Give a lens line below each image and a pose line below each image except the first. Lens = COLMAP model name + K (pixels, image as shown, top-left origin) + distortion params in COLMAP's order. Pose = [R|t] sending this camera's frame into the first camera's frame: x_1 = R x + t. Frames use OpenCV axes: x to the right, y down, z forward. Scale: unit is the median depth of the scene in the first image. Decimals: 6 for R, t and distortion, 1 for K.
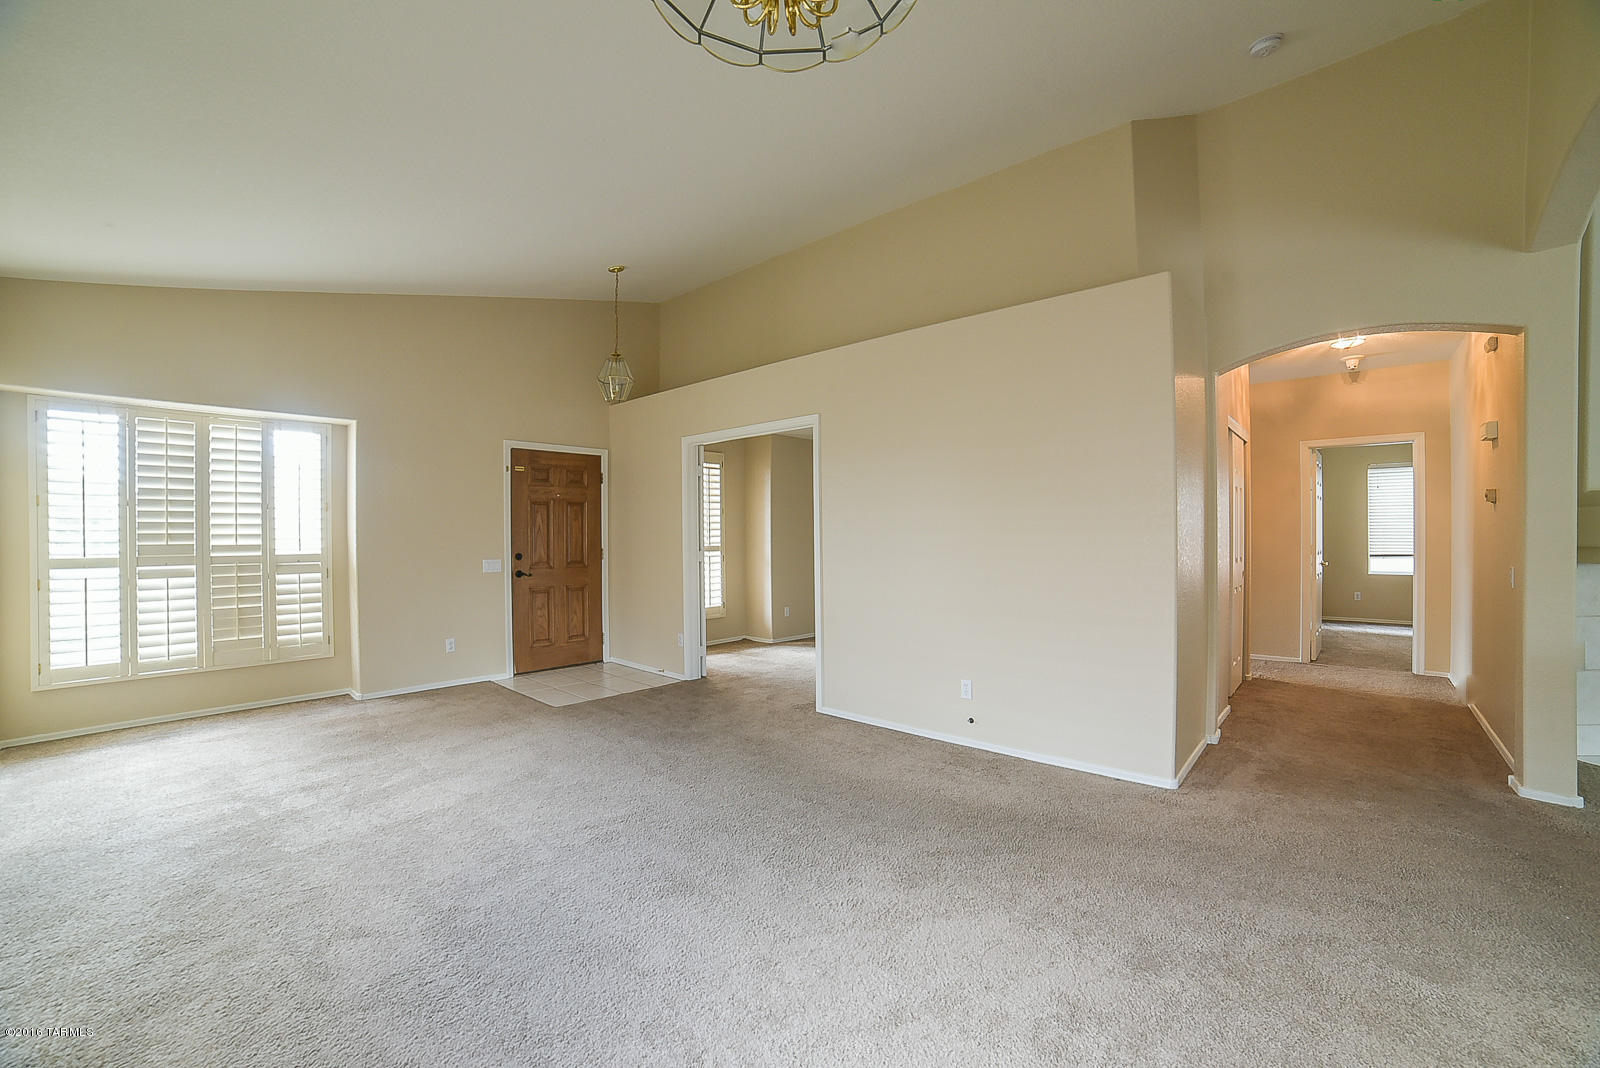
lens RADIAL K [[651.3, 0, 797.4], [0, 651.3, 535.8], [0, 0, 1]] dist [-0.103593, 0.035765]
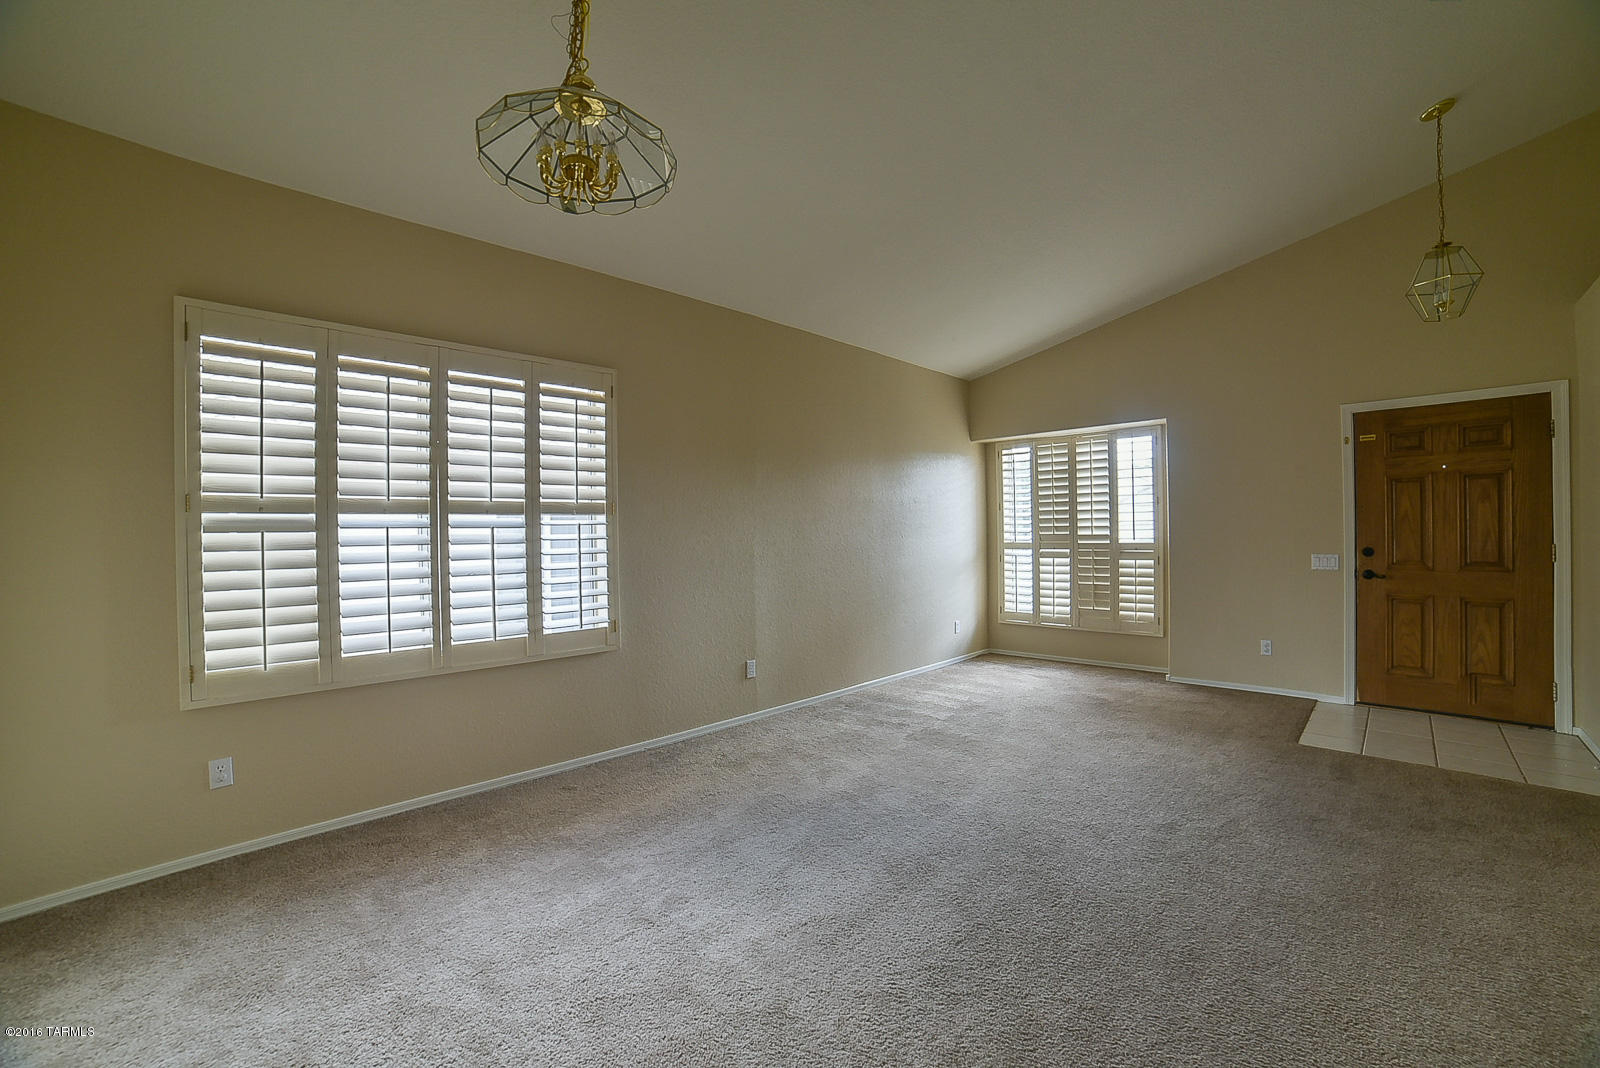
lens RADIAL K [[649.0, 0, 800.2], [0, 649.0, 536.0], [0, 0, 1]] dist [-0.098614, 0.031851]
pose [[-0.045031, 0.010739, -0.998928, 0.396433], [0.011587, 0.999881, 0.010227, -0.002693], [0.998918, -0.011114, -0.045150, 0.418459]]
